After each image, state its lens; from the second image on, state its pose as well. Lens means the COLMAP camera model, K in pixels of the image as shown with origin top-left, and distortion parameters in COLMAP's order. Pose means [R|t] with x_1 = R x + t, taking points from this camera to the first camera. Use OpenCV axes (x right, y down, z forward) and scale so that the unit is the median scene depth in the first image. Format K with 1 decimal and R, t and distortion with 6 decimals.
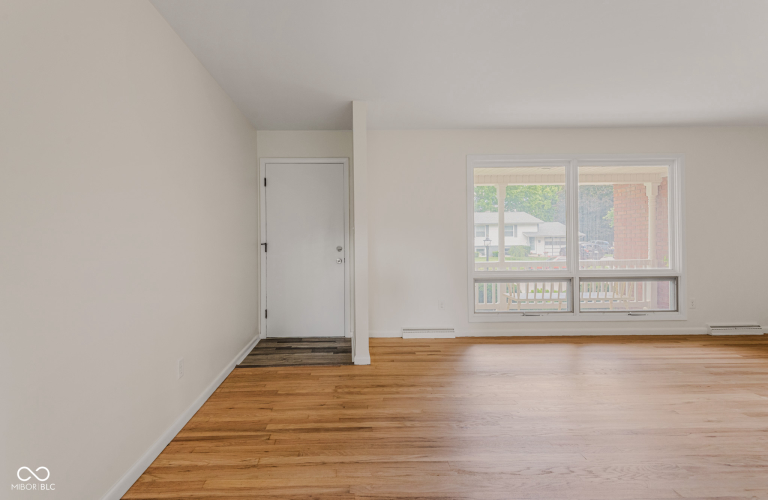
lens RADIAL K [[360.6, 0, 347.9], [0, 360.6, 249.3], [0, 0, 1]] dist [0.002284, -0.000174]
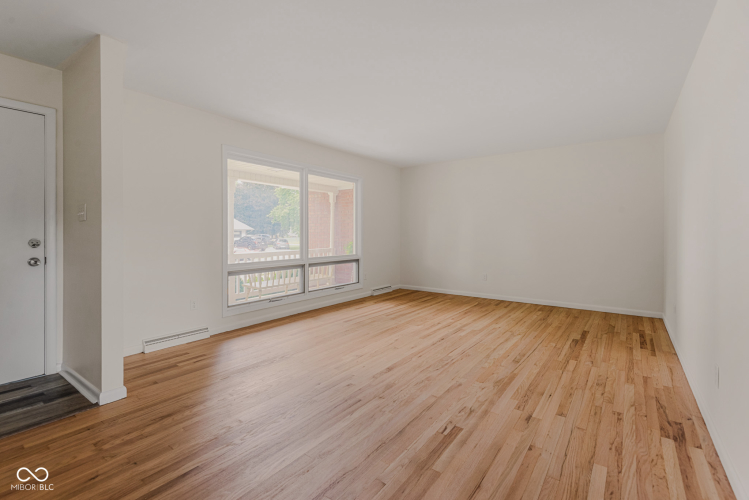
lens RADIAL K [[343.1, 0, 379.5], [0, 343.1, 232.5], [0, 0, 1]] dist [0.035369, -0.019868]
pose [[0.585782, 0.012203, 0.810377, -0.173549], [0.009931, 0.999704, -0.022232, -0.000368], [-0.810408, 0.021071, 0.585487, 0.113936]]
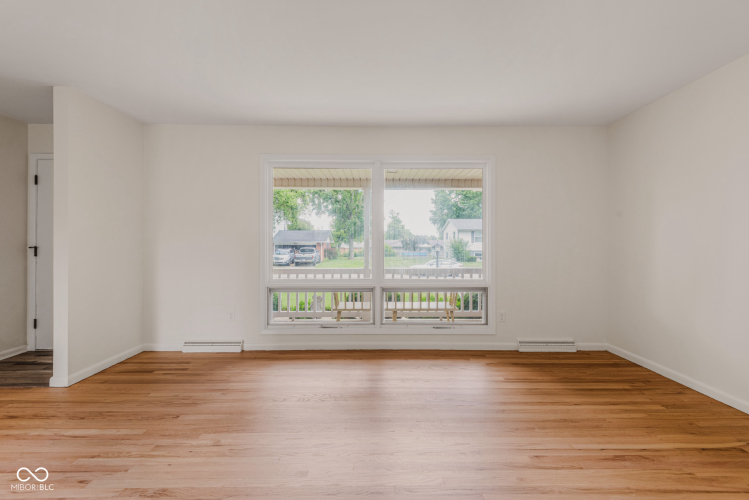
lens RADIAL K [[340.2, 0, 374.7], [0, 340.2, 245.8], [0, 0, 1]] dist [0.033579, -0.019549]
pose [[0.999917, 0.011762, 0.005295, 0.631670], [-0.011652, 0.999723, -0.020435, -0.010593], [-0.005533, 0.020372, 0.999777, 0.121405]]
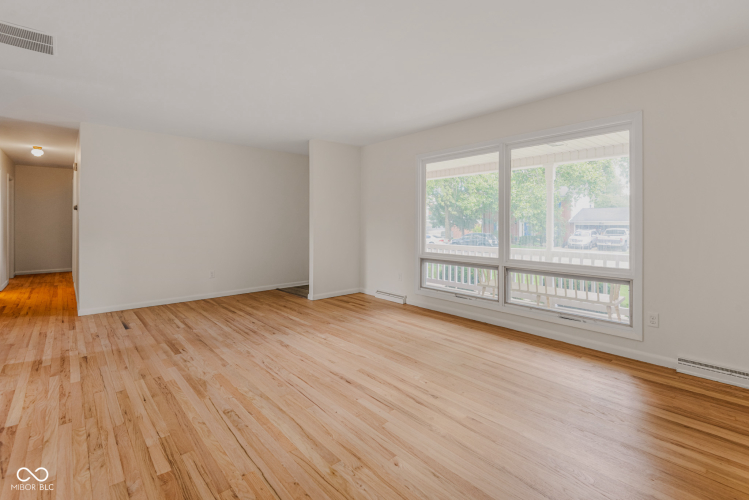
lens RADIAL K [[353.8, 0, 376.2], [0, 353.8, 216.5], [0, 0, 1]] dist [0.028202, -0.012579]
pose [[0.655031, -0.001992, -0.755599, 1.146898], [-0.029117, 0.999187, -0.027875, -0.017753], [0.755041, 0.040260, 0.654441, 0.124194]]
